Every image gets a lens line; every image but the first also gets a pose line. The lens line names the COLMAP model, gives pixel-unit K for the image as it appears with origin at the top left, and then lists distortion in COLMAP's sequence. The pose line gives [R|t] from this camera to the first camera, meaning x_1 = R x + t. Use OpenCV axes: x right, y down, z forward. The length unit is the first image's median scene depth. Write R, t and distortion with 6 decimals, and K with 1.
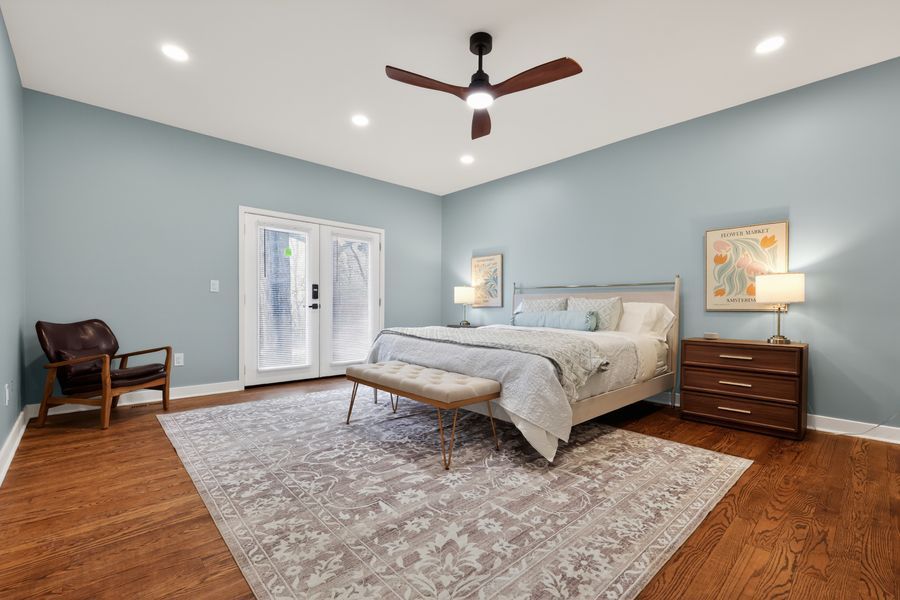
lens RADIAL K [[394.0, 0, 462.9], [0, 394.0, 318.4], [0, 0, 1]] dist [0.001563, 0.000060]
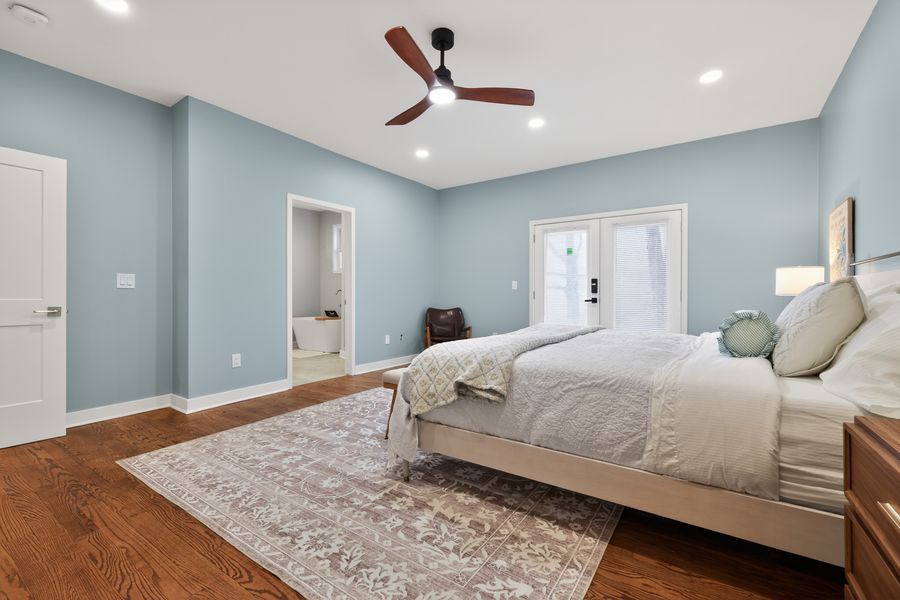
lens RADIAL K [[394.0, 0, 451.1], [0, 394.0, 298.7], [0, 0, 1]] dist [0.001563, 0.000060]
pose [[0.207687, -0.002750, -0.978192, 1.267919], [-0.030748, 0.999484, -0.009338, -0.035090], [0.977712, 0.032017, 0.207495, 1.021498]]
